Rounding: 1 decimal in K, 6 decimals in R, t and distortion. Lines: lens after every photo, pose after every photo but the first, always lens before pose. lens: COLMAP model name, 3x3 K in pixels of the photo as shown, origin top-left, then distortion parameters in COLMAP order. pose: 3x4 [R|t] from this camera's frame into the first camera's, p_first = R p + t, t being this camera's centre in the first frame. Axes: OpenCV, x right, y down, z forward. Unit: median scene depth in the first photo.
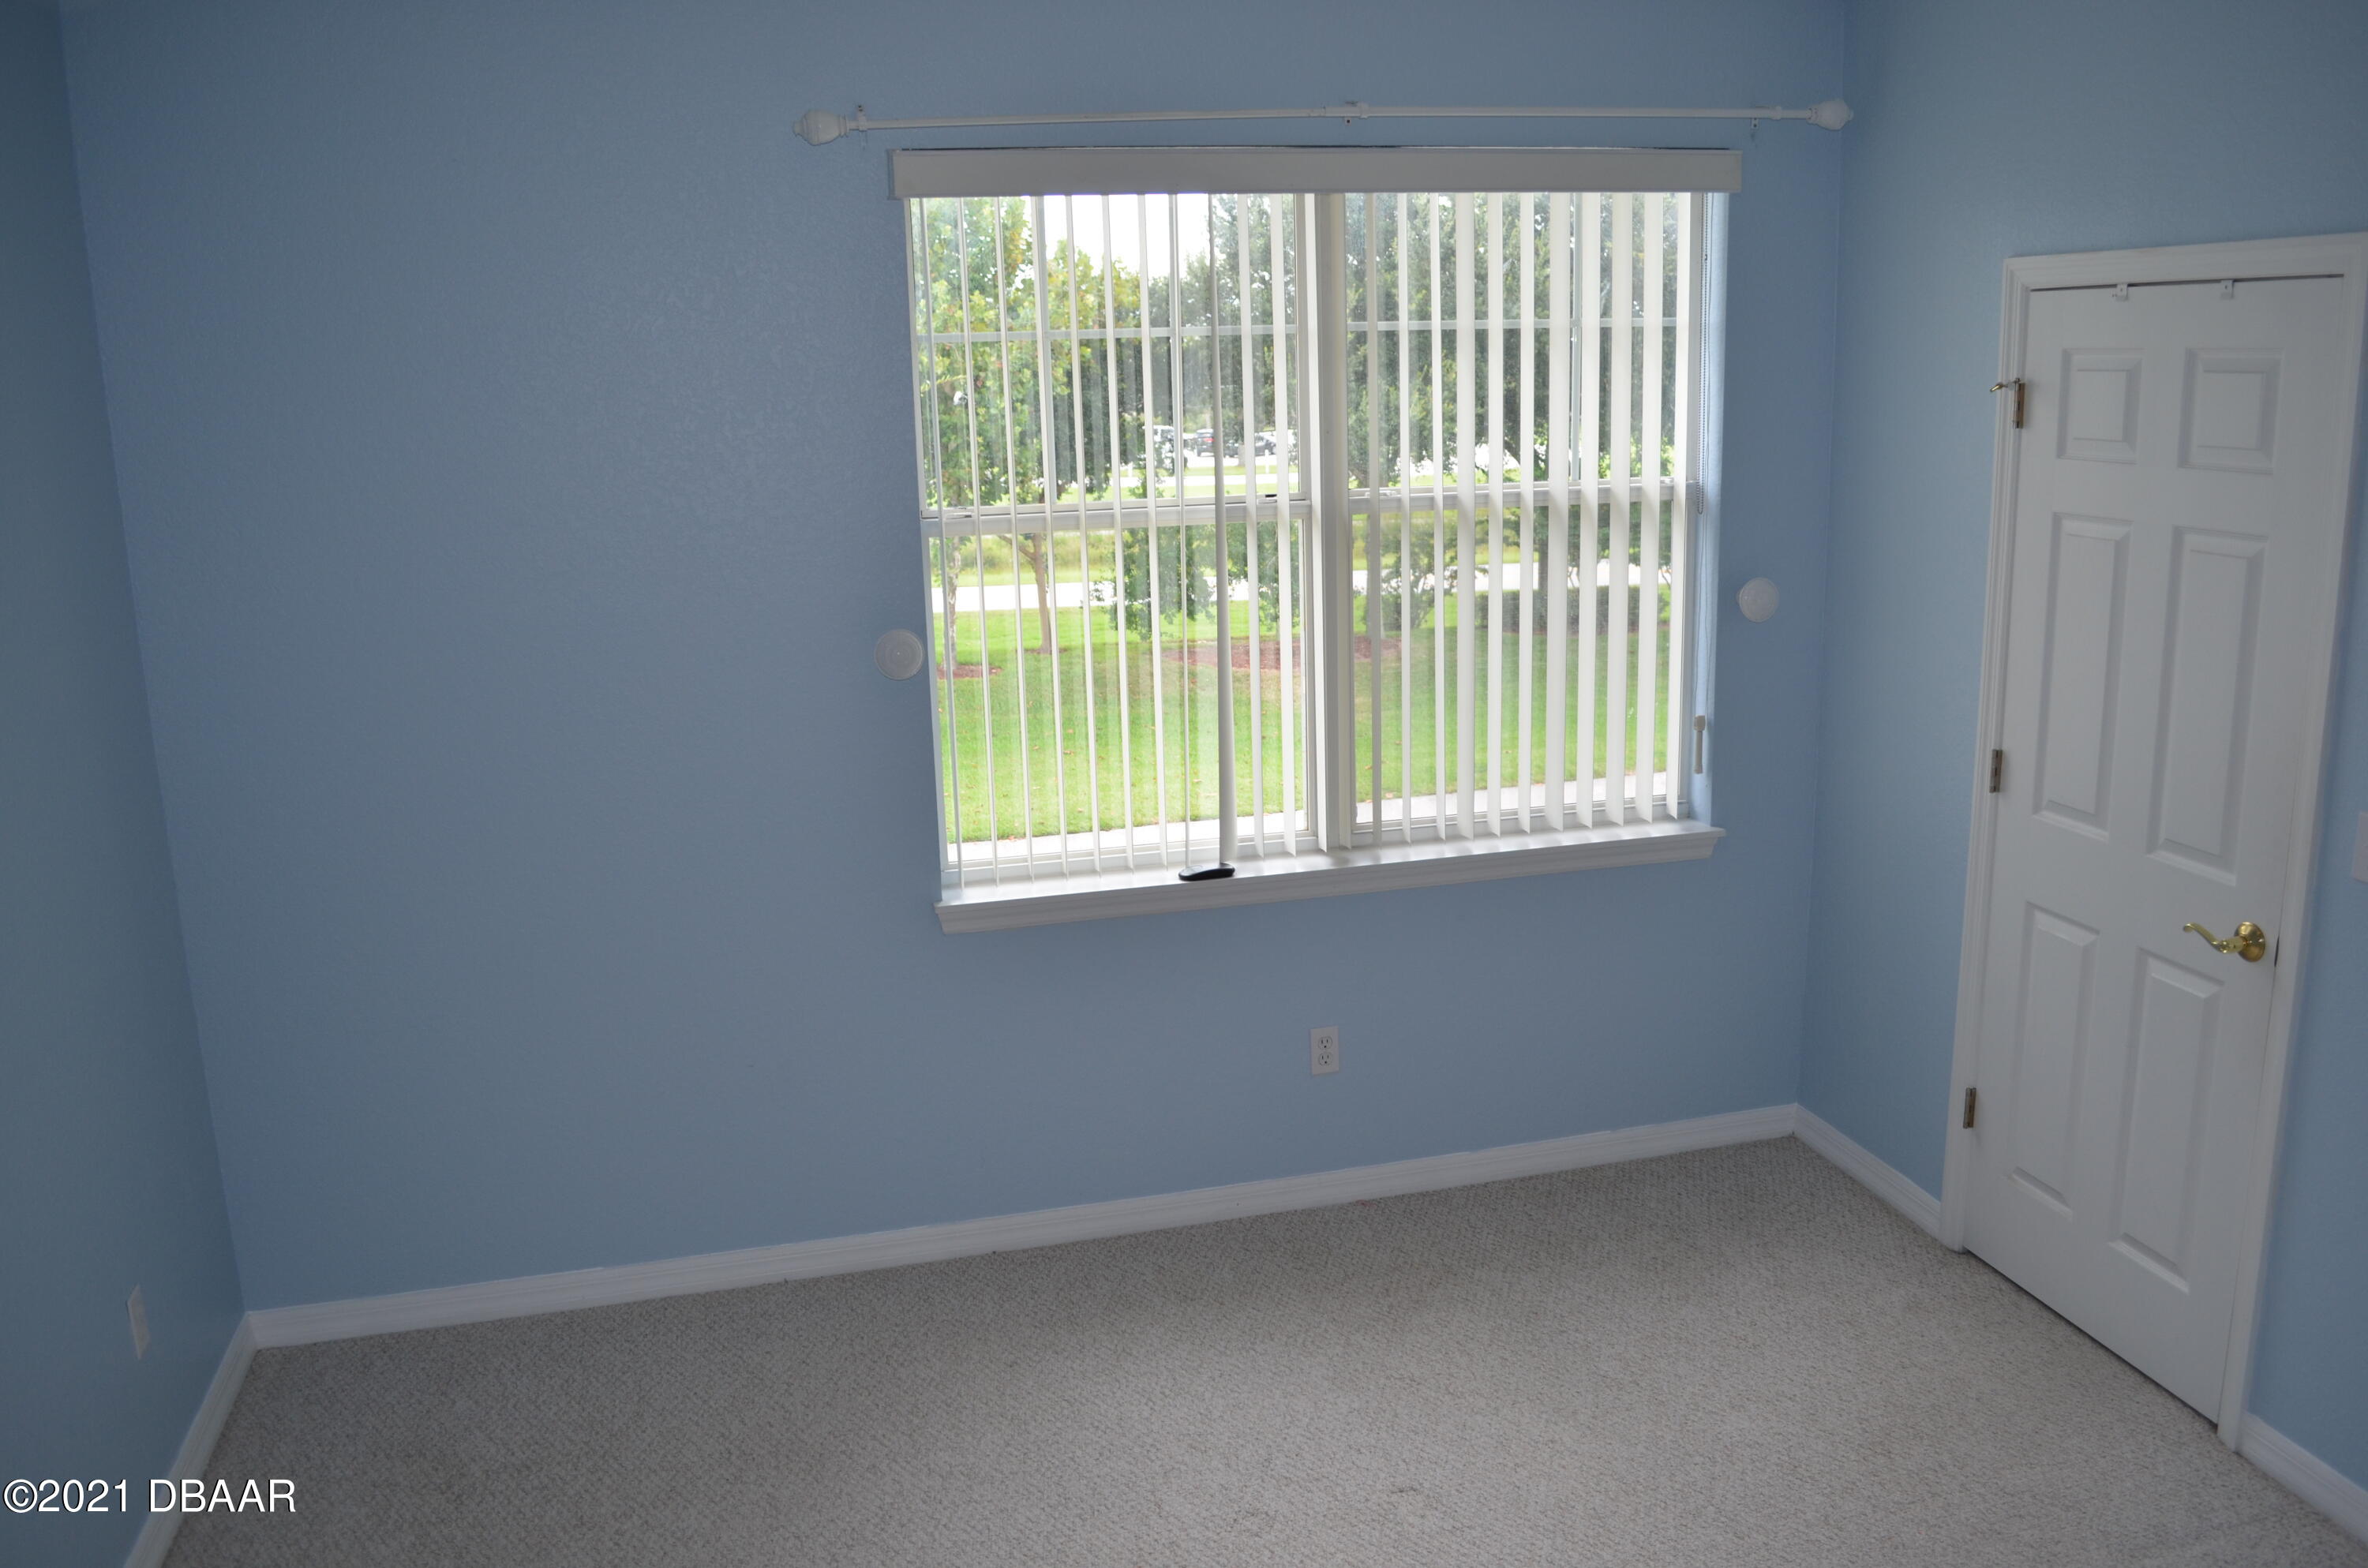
lens RADIAL K [[1845.7, 0, 1192.5], [0, 1845.7, 782.0], [0, 0, 1]] dist [-0.073380, -0.000586]
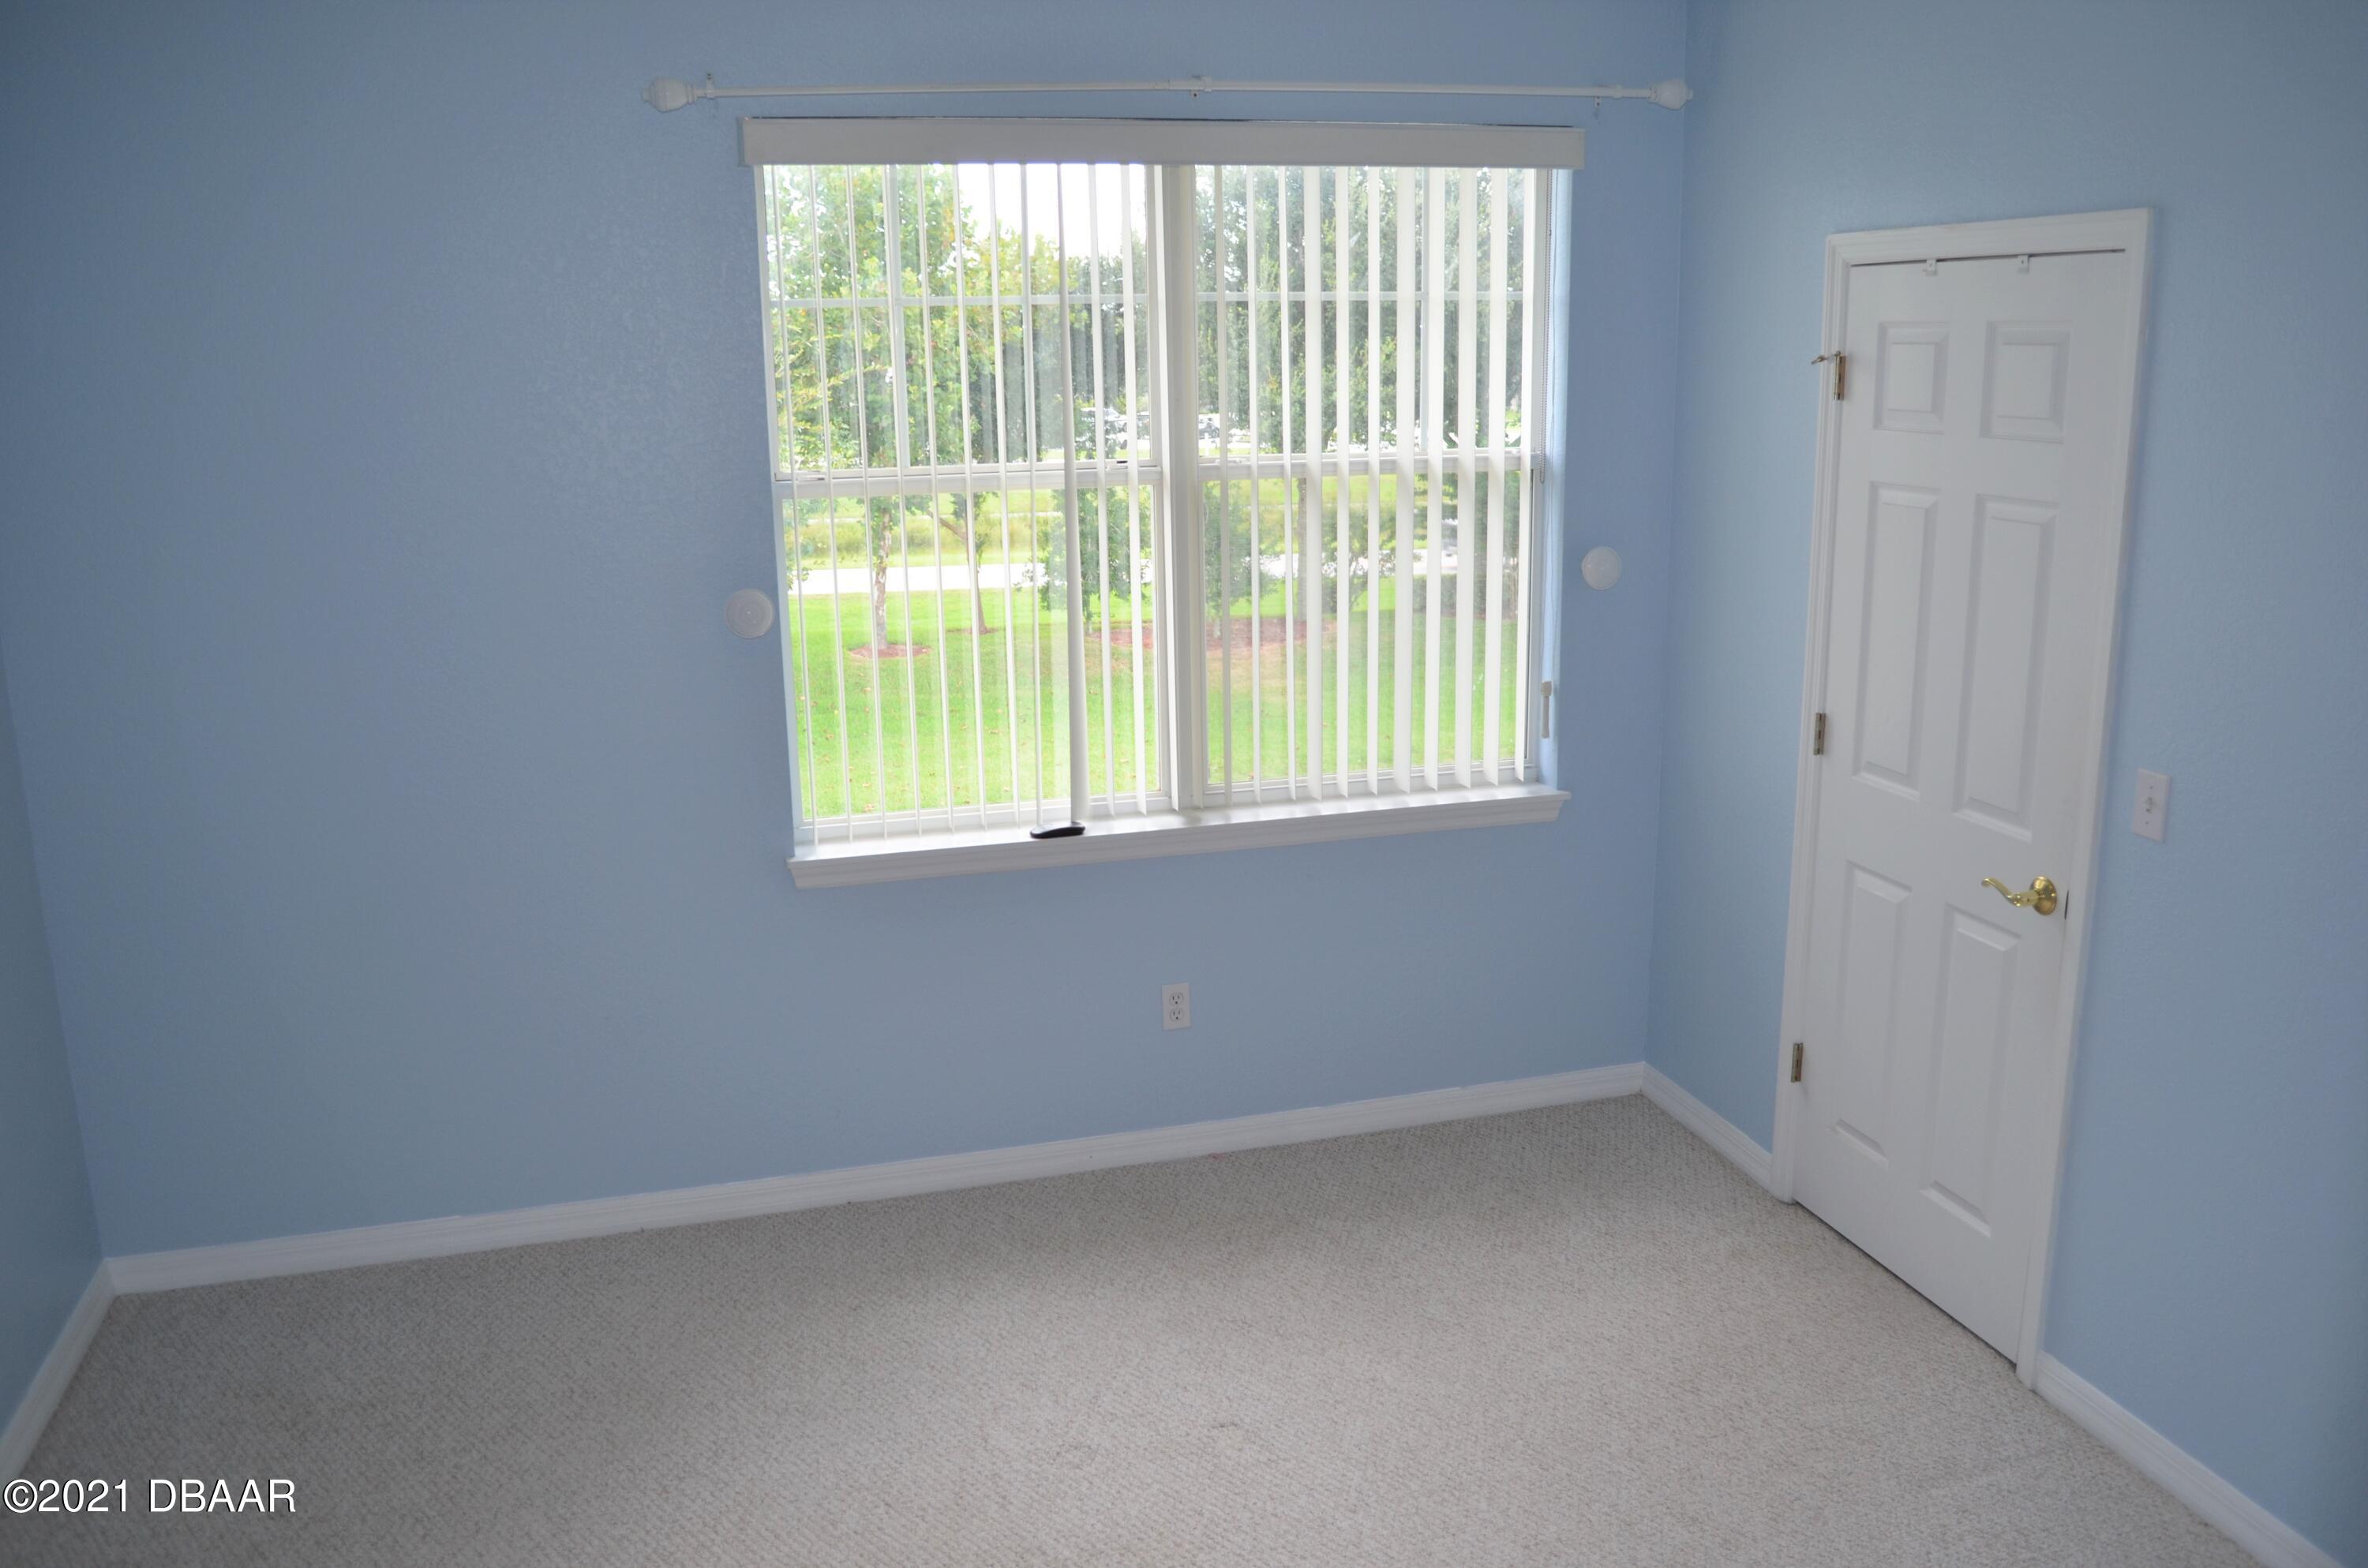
lens RADIAL K [[1845.7, 0, 1182.4], [0, 1845.7, 779.5], [0, 0, 1]] dist [-0.073380, -0.000586]
pose [[0.999573, 0.004767, 0.028836, 0.049625], [-0.004984, 0.999960, 0.007456, 0.013385], [-0.028799, -0.007597, 0.999556, -0.023482]]
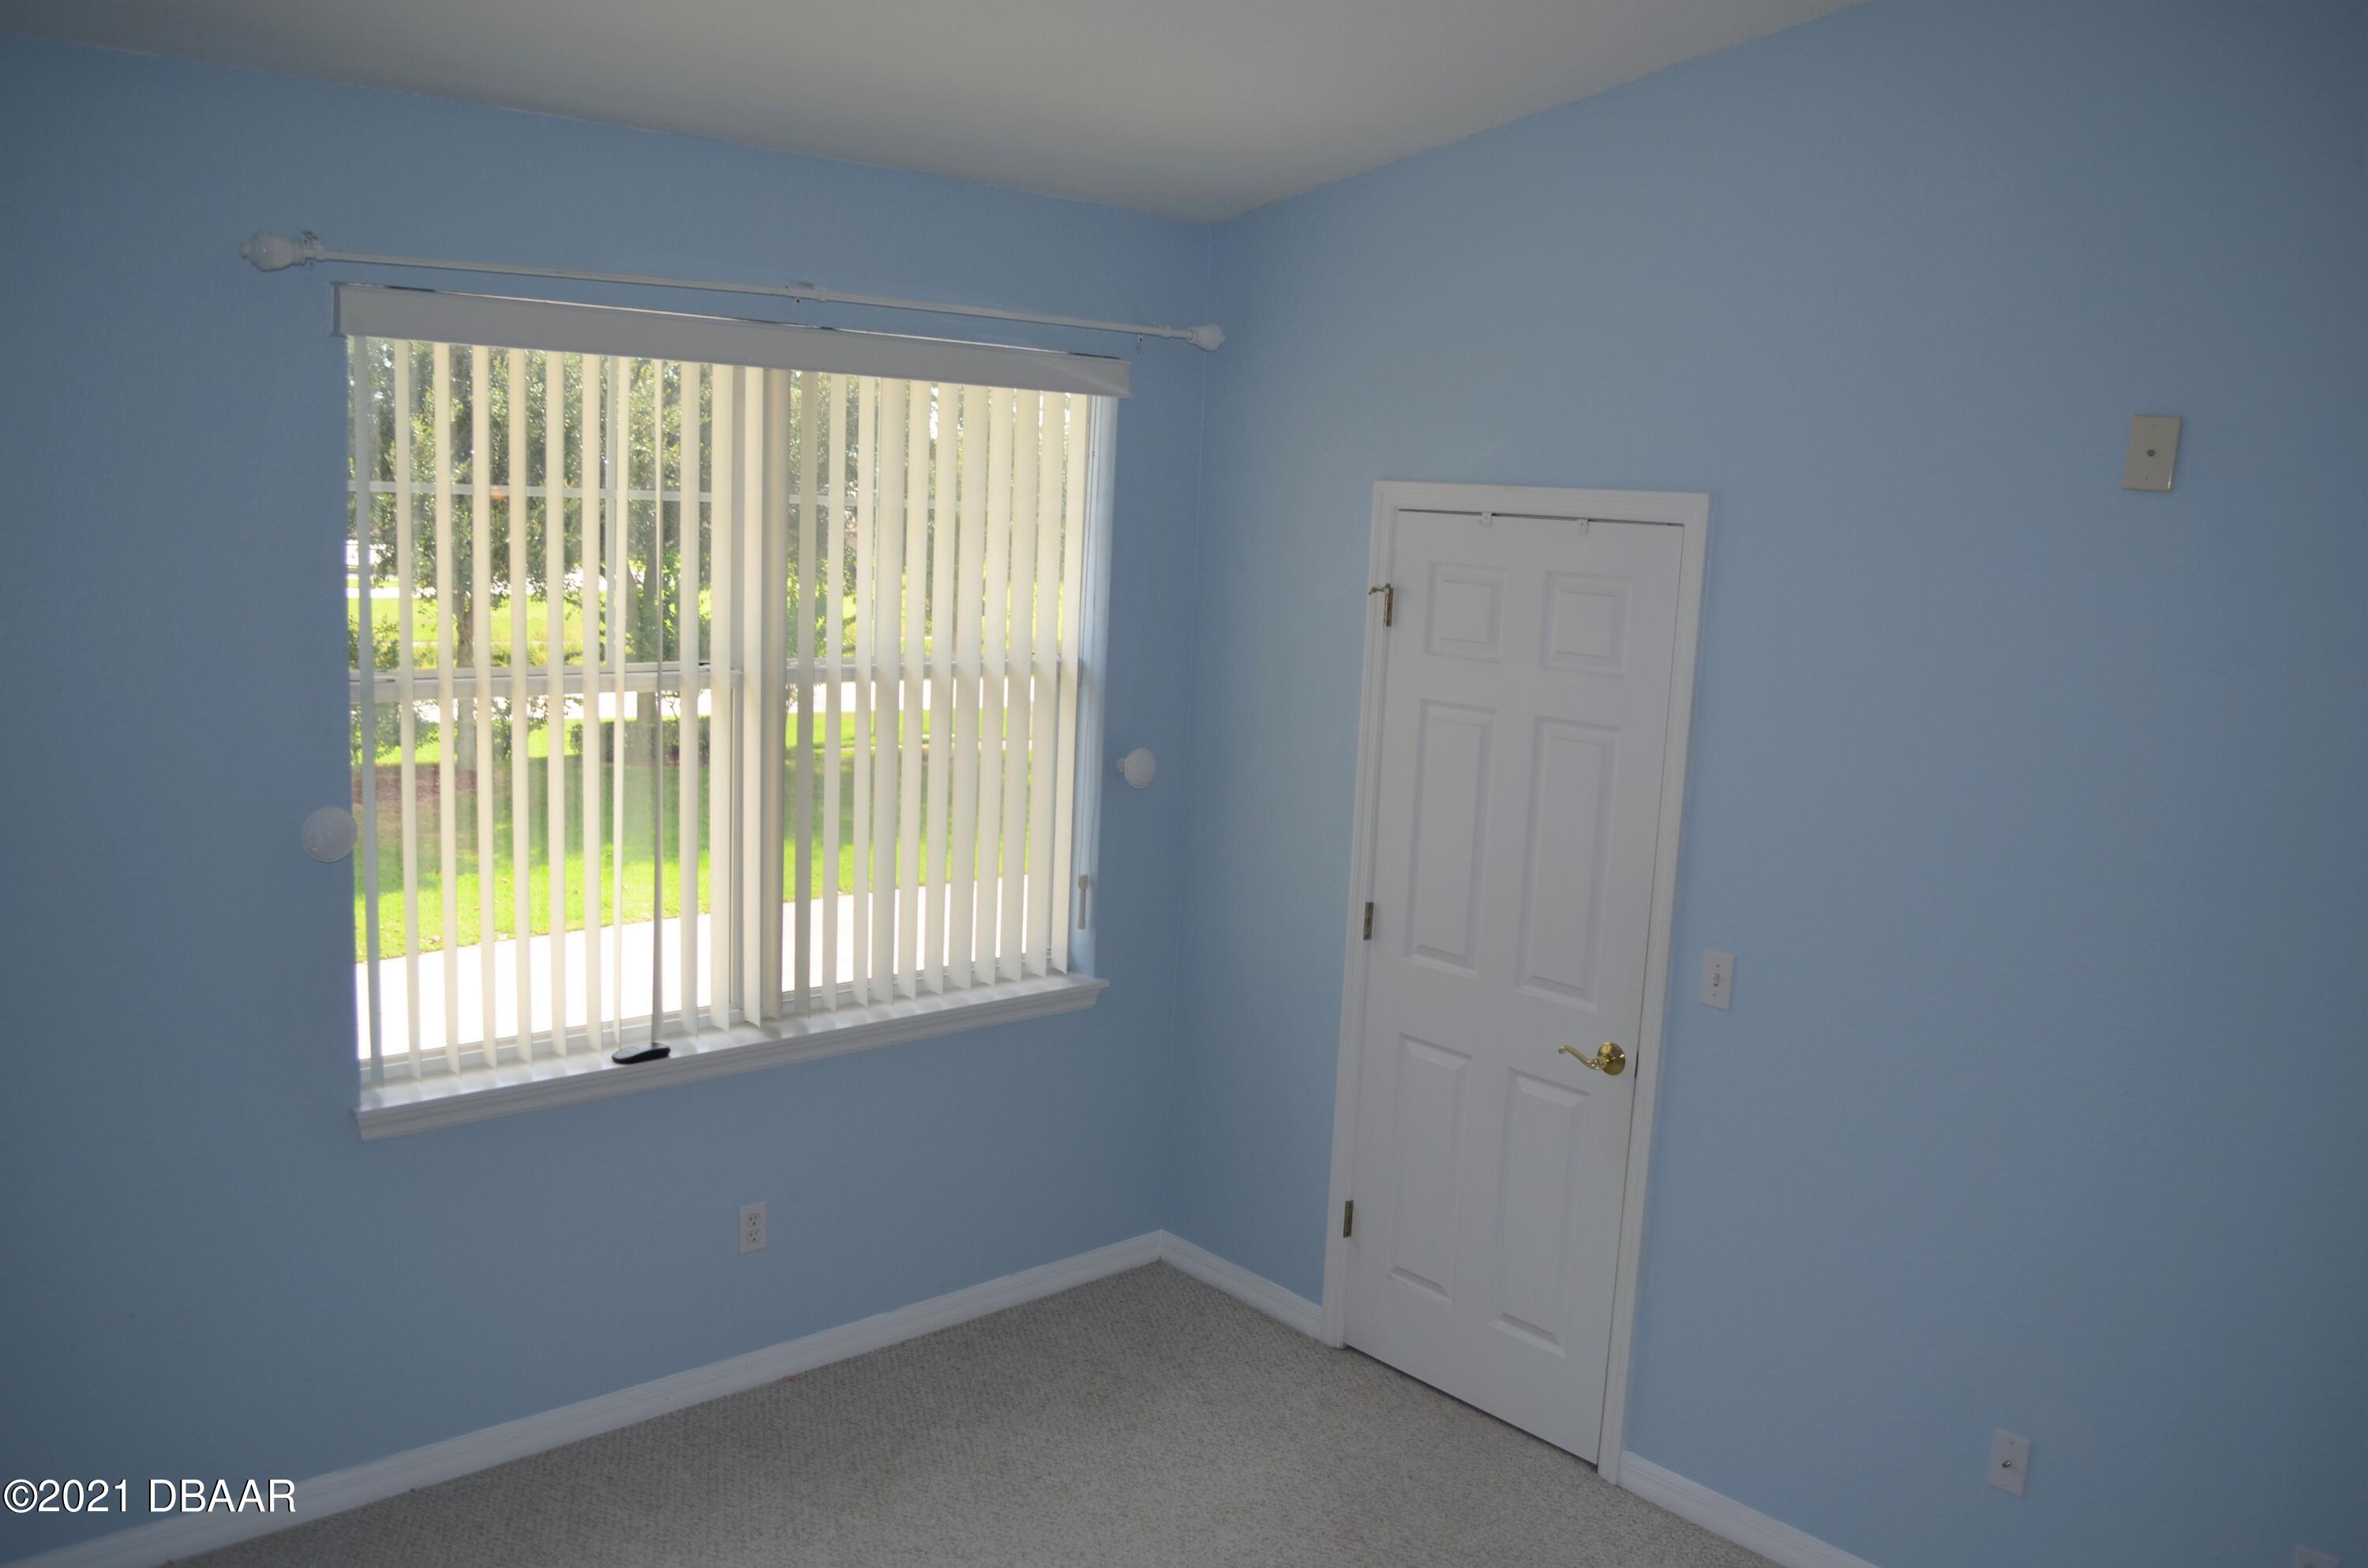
lens RADIAL K [[1845.7, 0, 1185.3], [0, 1845.7, 790.8], [0, 0, 1]] dist [-0.073380, -0.000586]
pose [[0.883734, -0.003374, 0.467978, -0.196953], [0.033976, 0.997798, -0.056967, -0.024654], [-0.466755, 0.066243, 0.881902, 0.021947]]
